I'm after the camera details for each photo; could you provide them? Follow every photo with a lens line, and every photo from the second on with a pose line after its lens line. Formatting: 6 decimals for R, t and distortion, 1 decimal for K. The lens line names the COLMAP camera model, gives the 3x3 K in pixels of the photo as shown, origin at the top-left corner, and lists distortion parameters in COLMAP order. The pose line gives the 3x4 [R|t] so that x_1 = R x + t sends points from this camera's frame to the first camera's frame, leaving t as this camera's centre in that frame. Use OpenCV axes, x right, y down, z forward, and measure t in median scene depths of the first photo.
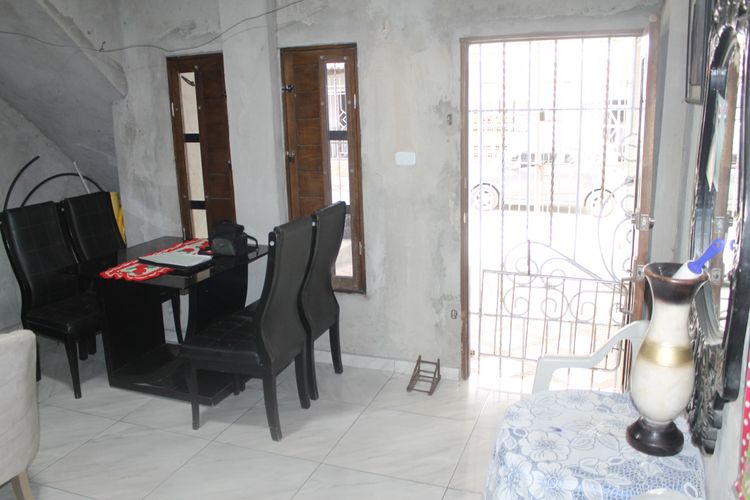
lens RADIAL K [[646.2, 0, 379.3], [0, 646.2, 254.6], [0, 0, 1]] dist [-0.152822, 0.136633]
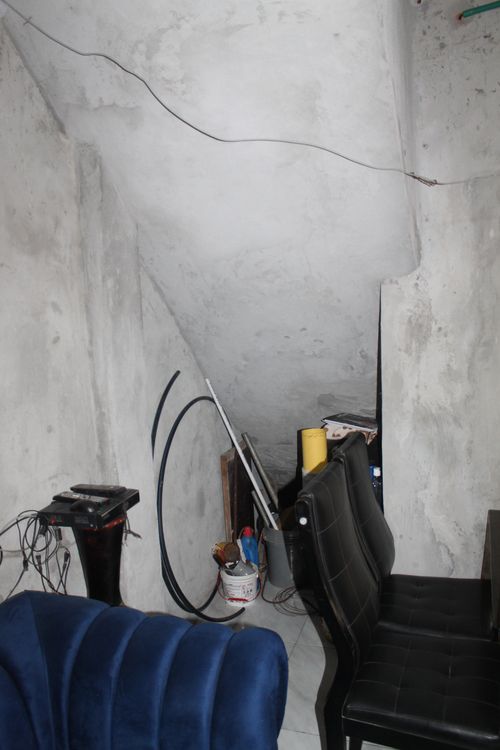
lens RADIAL K [[646.2, 0, 250.0], [0, 646.2, 371.3], [0, 0, 1]] dist [-0.152822, 0.136633]
pose [[0.998788, -0.021223, 0.044399, -0.632430], [0.026779, 0.991341, -0.128557, -0.094337], [-0.041286, 0.129590, 0.990708, 0.470949]]
